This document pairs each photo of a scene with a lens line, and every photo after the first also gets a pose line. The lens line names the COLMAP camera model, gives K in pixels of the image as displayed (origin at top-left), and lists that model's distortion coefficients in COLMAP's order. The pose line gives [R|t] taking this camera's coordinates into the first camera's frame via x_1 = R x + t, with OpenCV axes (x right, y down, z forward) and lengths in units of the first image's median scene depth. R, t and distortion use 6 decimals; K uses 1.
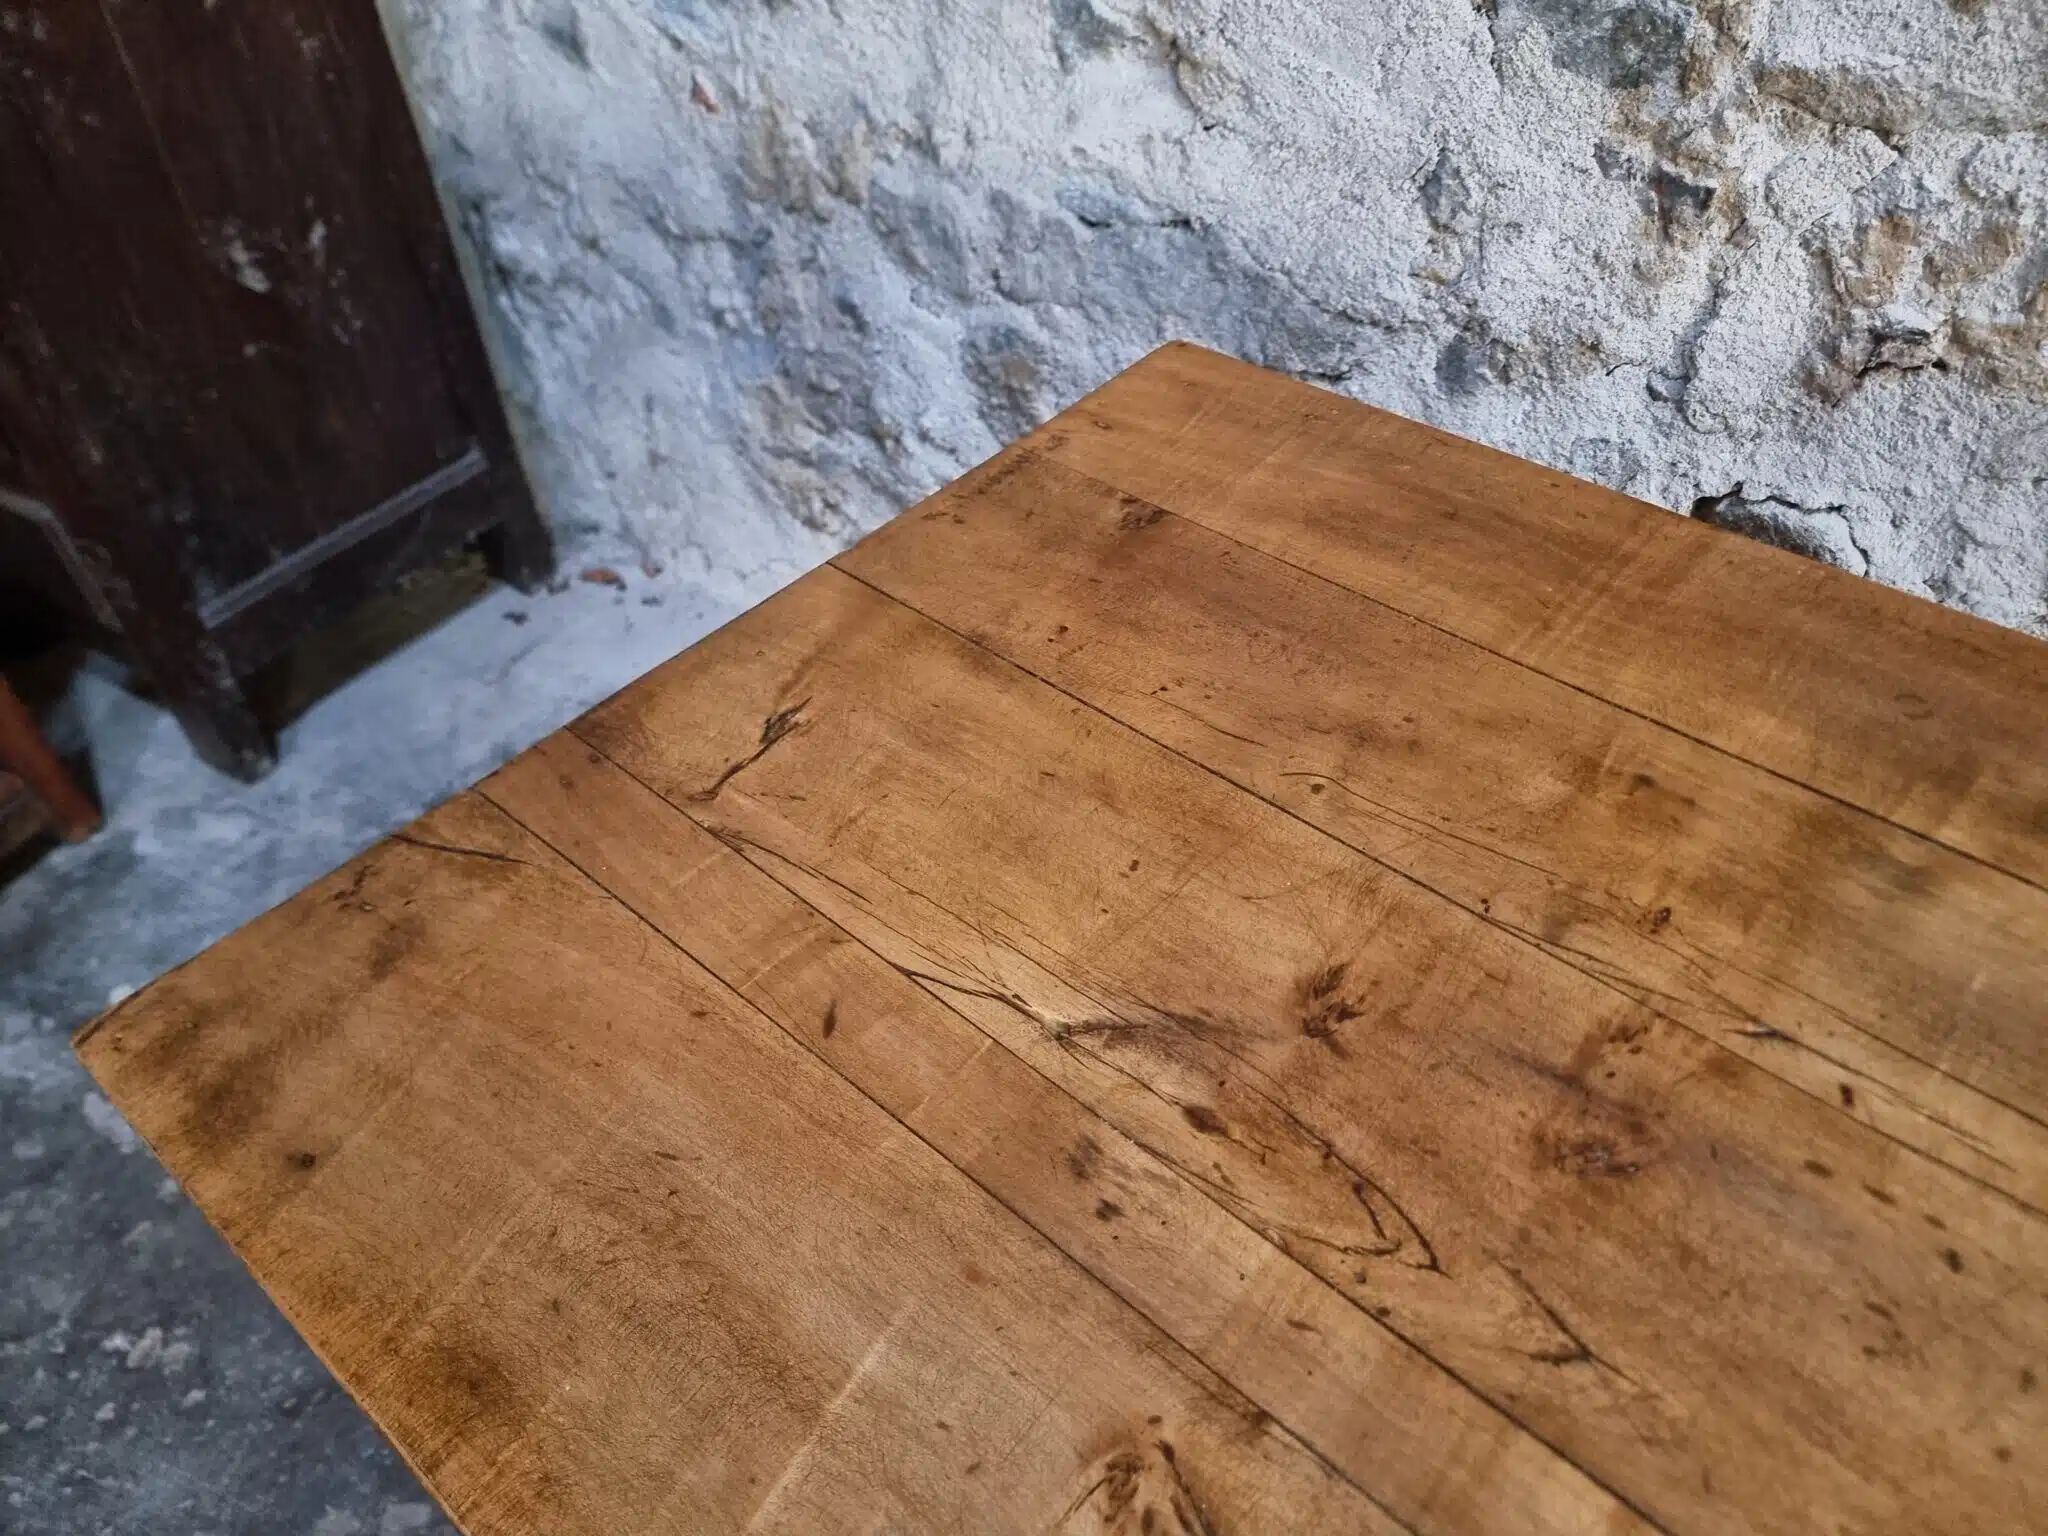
lens RADIAL K [[1450.8, 0, 1006.8], [0, 1450.8, 793.5], [0, 0, 1]] dist [0.053632, -0.048175]
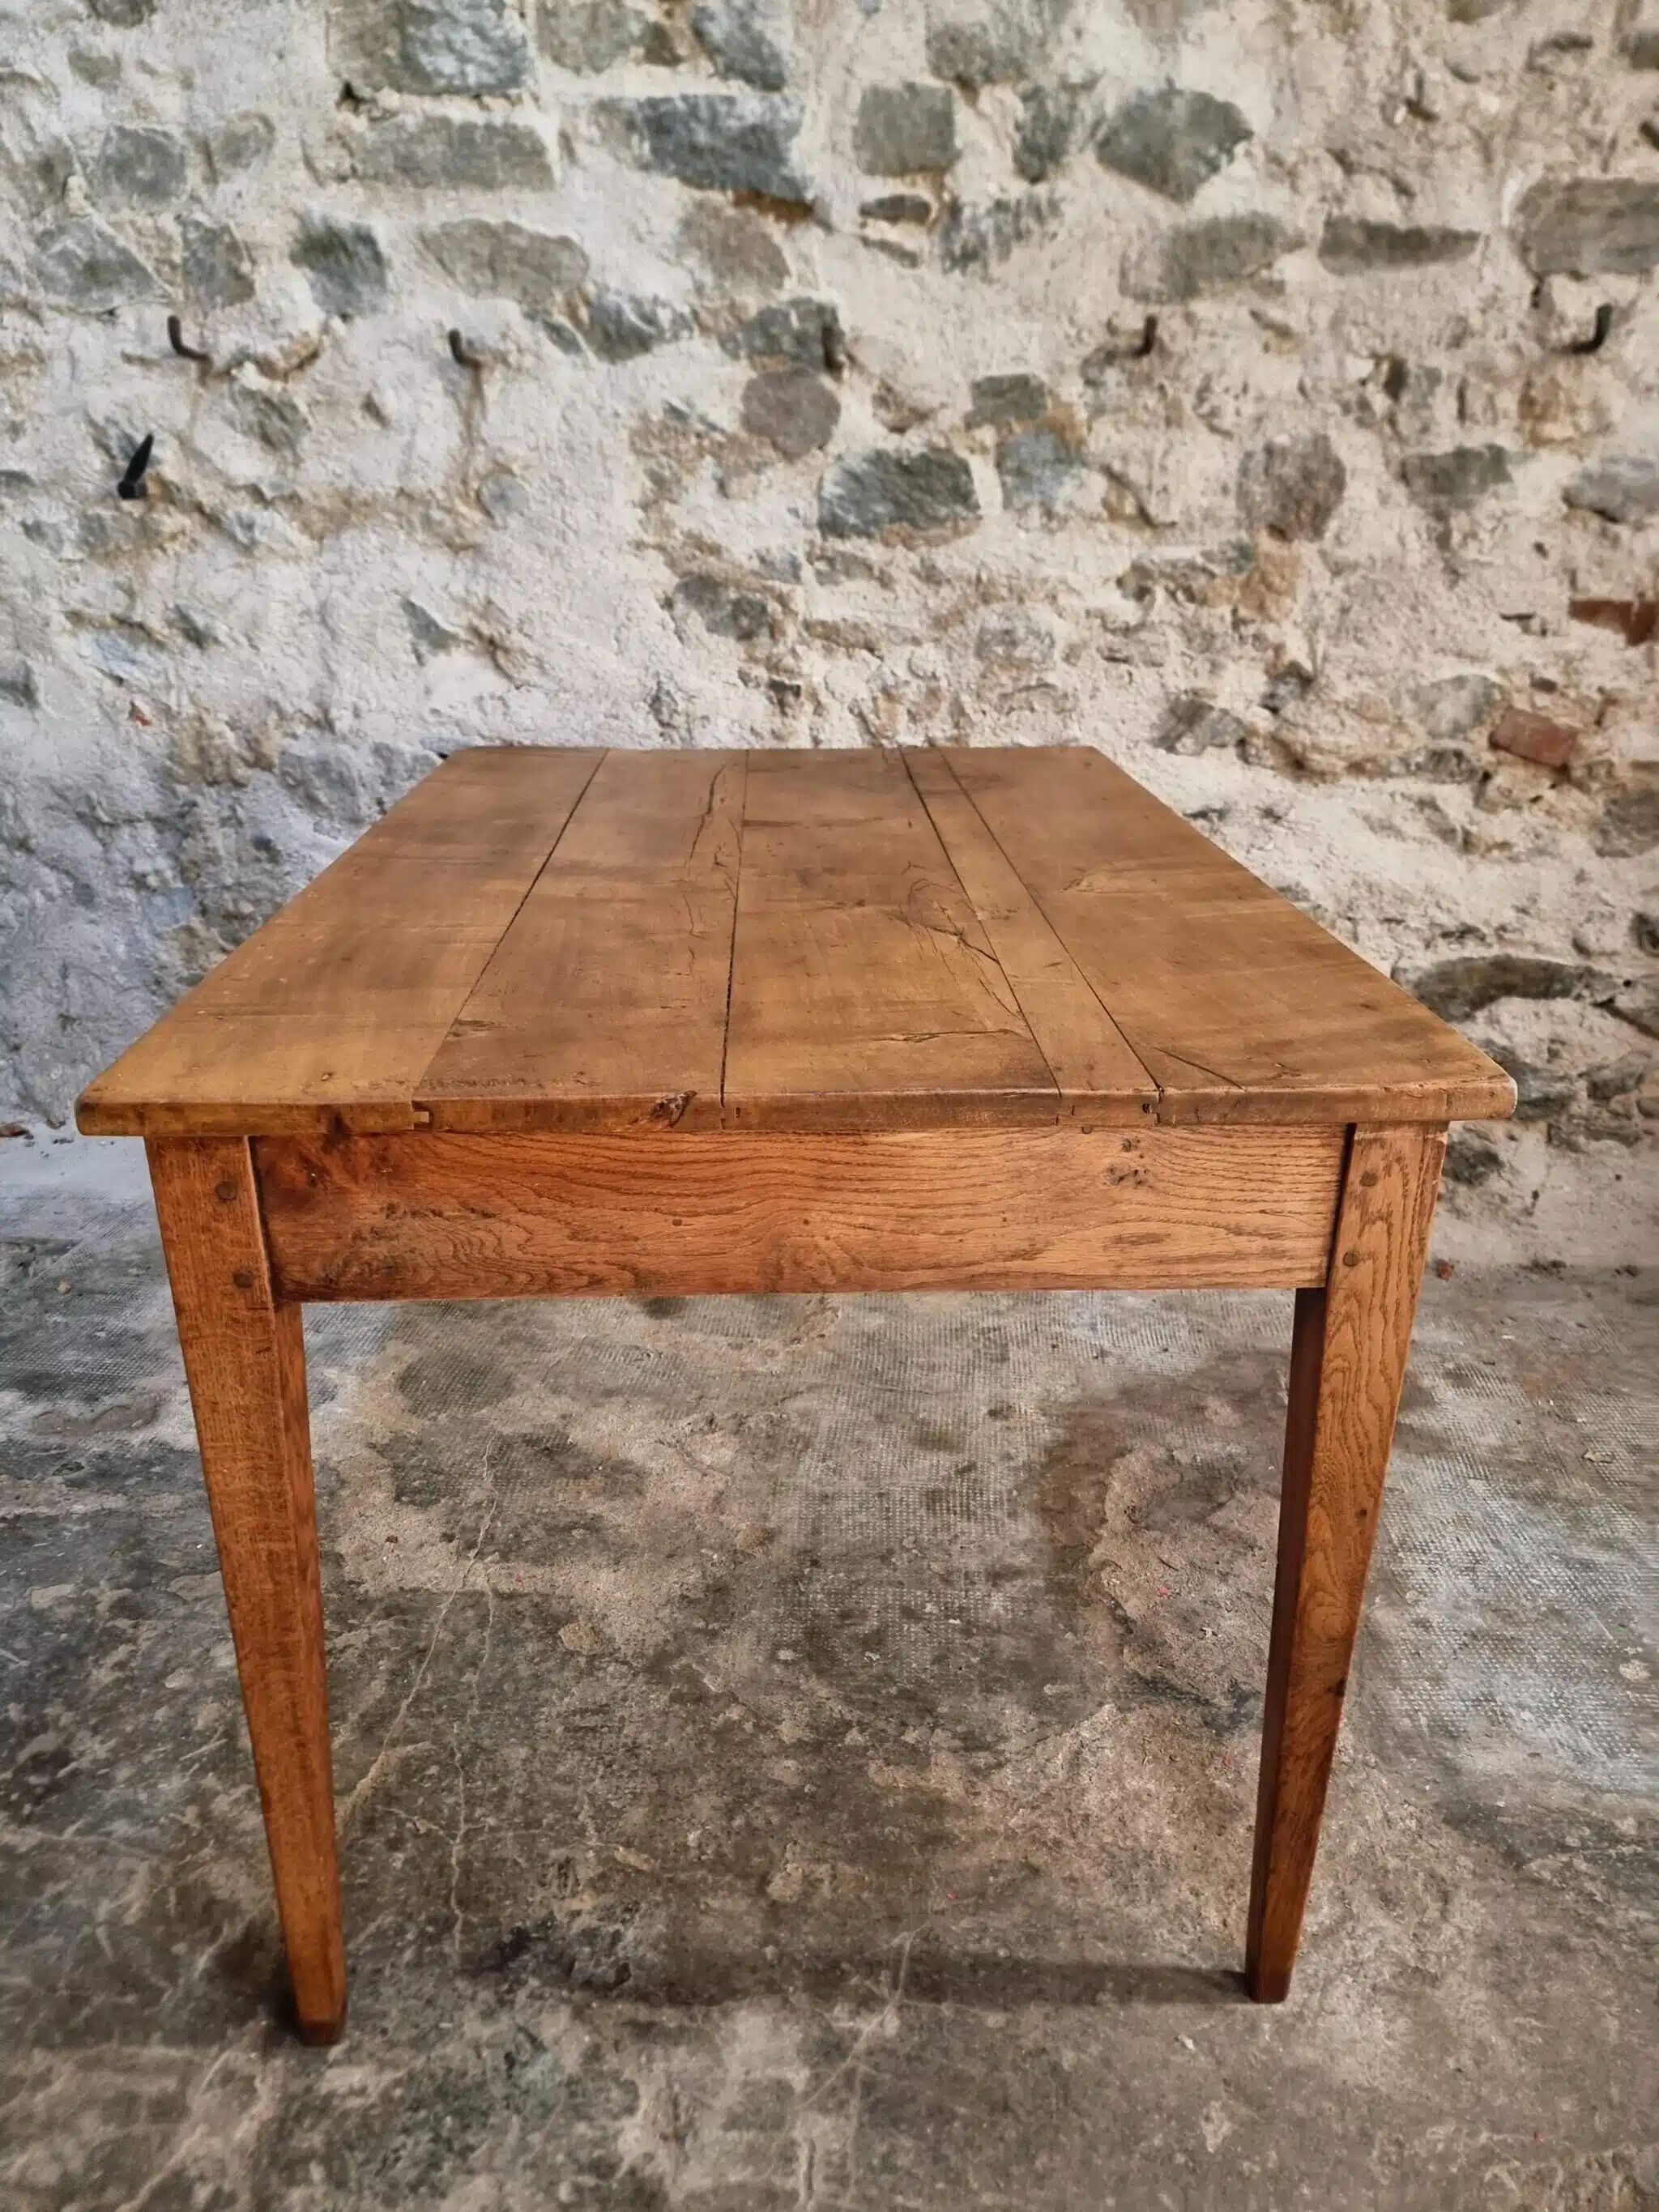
lens RADIAL K [[1567.0, 0, 817.1], [0, 1567.0, 1121.0], [0, 0, 1]] dist [0.053632, -0.048175]
pose [[0.923206, -0.091022, 0.373370, -0.259260], [0.223055, 0.918066, -0.327721, 0.652022], [-0.312949, 0.385836, 0.867867, -0.463311]]
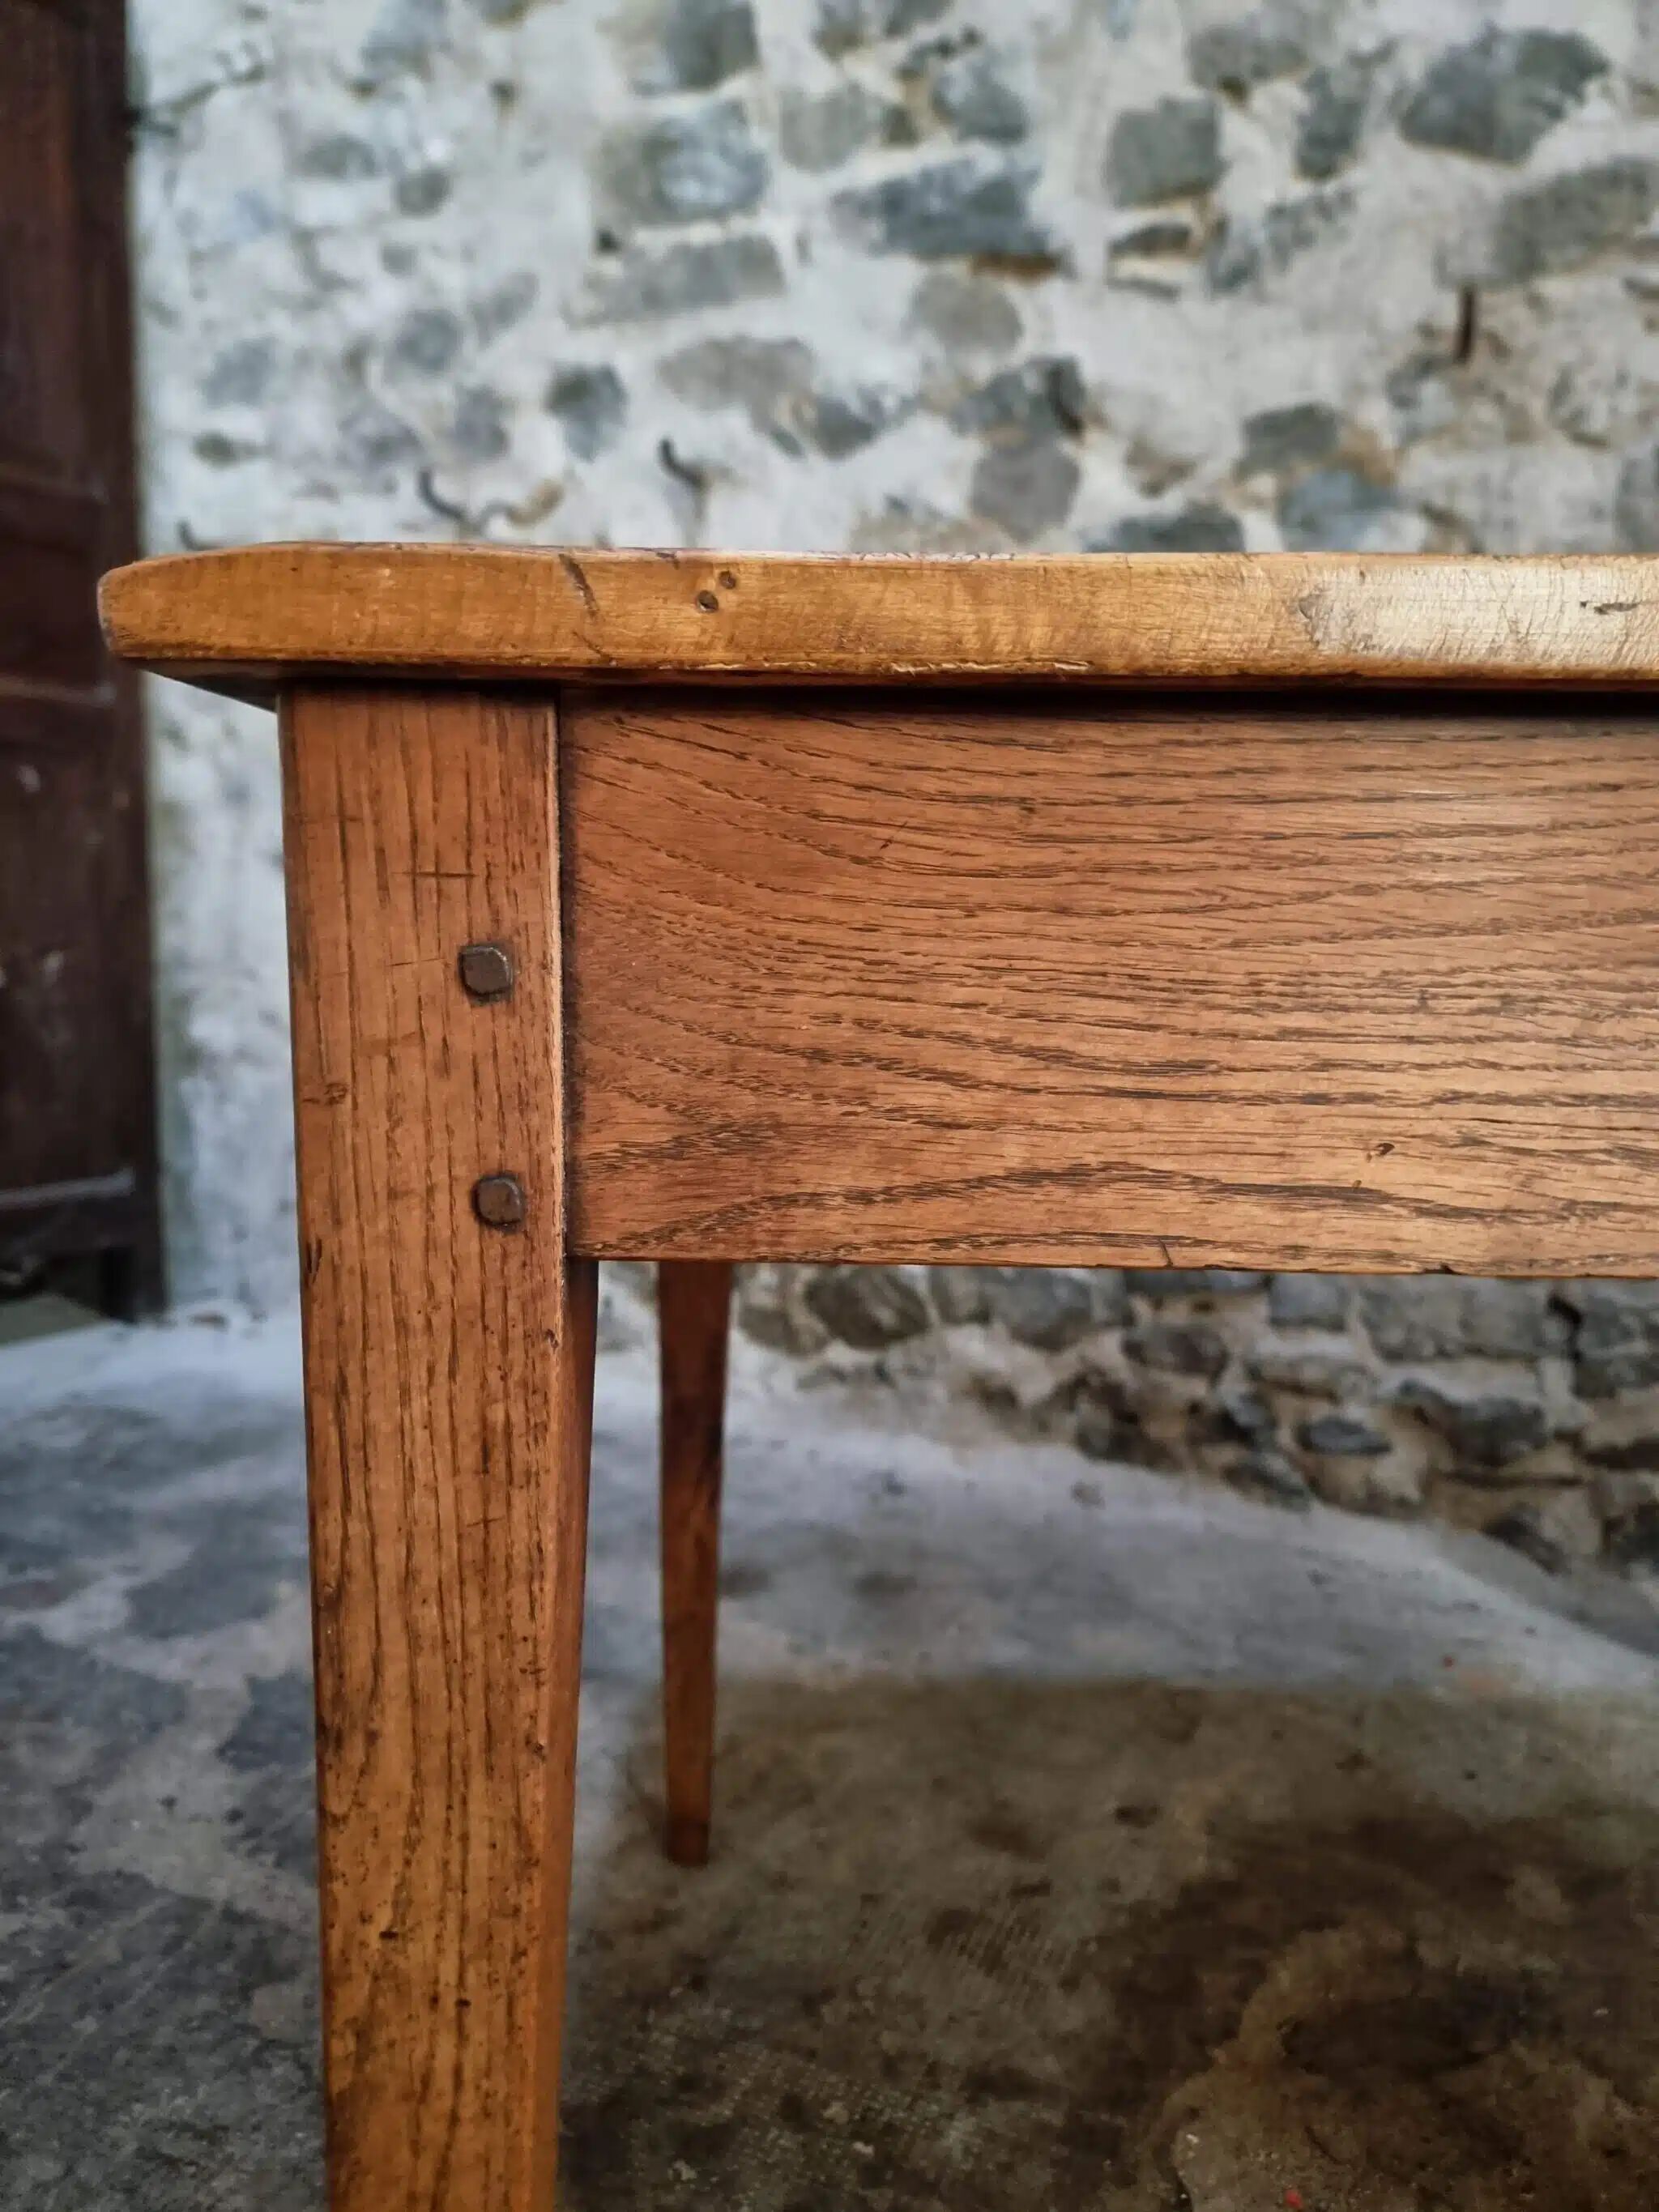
lens RADIAL K [[1594.7, 0, 803.7], [0, 1594.7, 1094.2], [0, 0, 1]] dist [0.011363, -0.013524]
pose [[0.997827, 0.056810, 0.033379, 0.179579], [-0.025487, 0.799929, -0.599553, 0.680799], [-0.060761, 0.597399, 0.799639, -0.097346]]
